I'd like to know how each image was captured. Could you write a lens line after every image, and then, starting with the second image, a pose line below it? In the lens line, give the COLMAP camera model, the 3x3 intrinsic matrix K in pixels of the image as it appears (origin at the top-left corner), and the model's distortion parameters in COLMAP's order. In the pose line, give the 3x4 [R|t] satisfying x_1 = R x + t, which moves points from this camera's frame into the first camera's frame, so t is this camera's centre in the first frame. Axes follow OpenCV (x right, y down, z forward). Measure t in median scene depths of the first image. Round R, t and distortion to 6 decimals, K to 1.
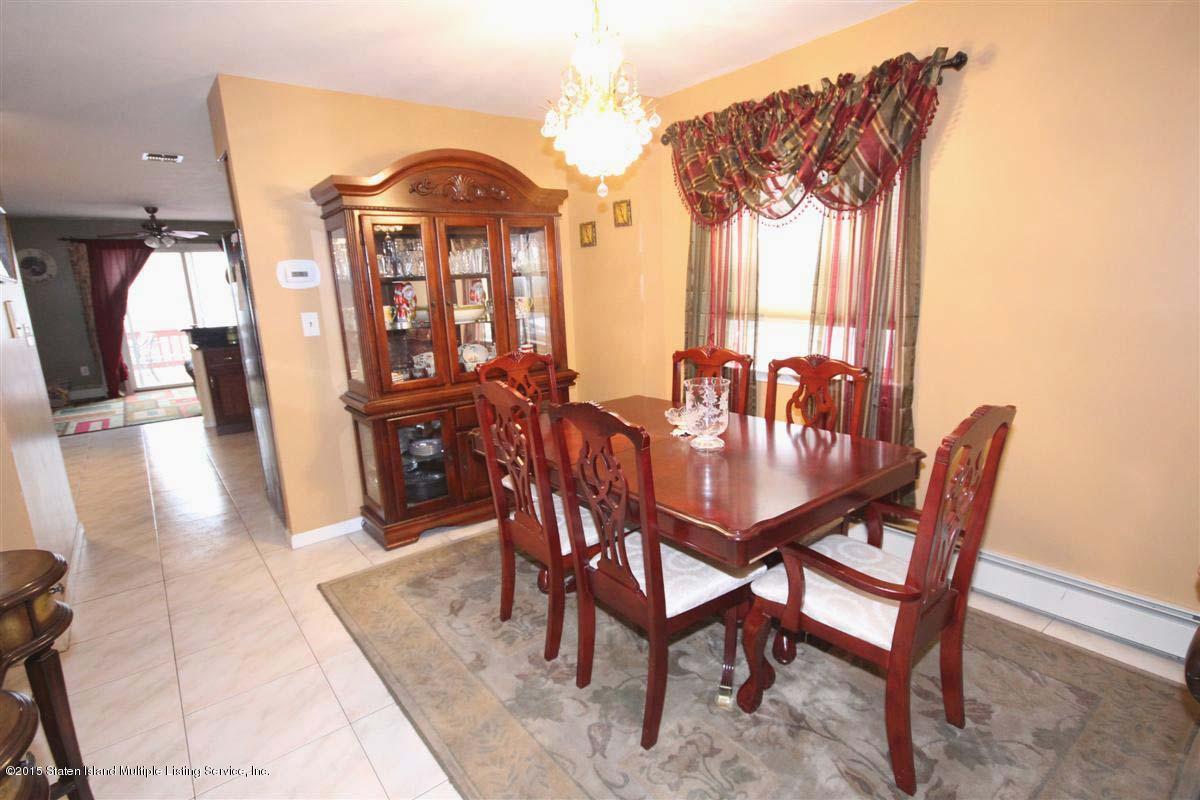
lens RADIAL K [[606.6, 0, 600.0], [0, 606.6, 400.0], [0, 0, 1]] dist [-0.001593, -0.000237]
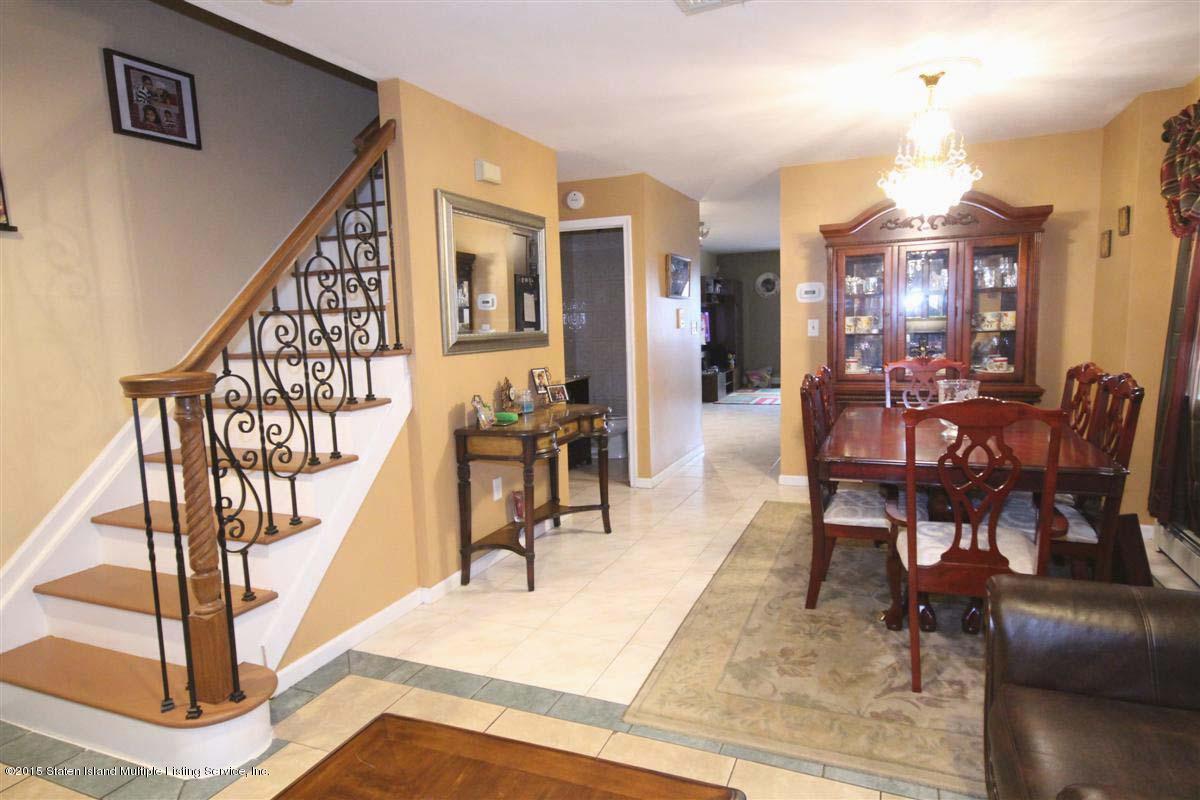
lens RADIAL K [[671.6, 0, 601.9], [0, 671.6, 419.4], [0, 0, 1]] dist [-0.000371, 0.000309]
pose [[0.483459, 0.153012, -0.861890, 0.628004], [-0.159556, 0.983514, 0.085104, 0.028772], [0.860702, 0.096375, 0.499903, -0.172982]]
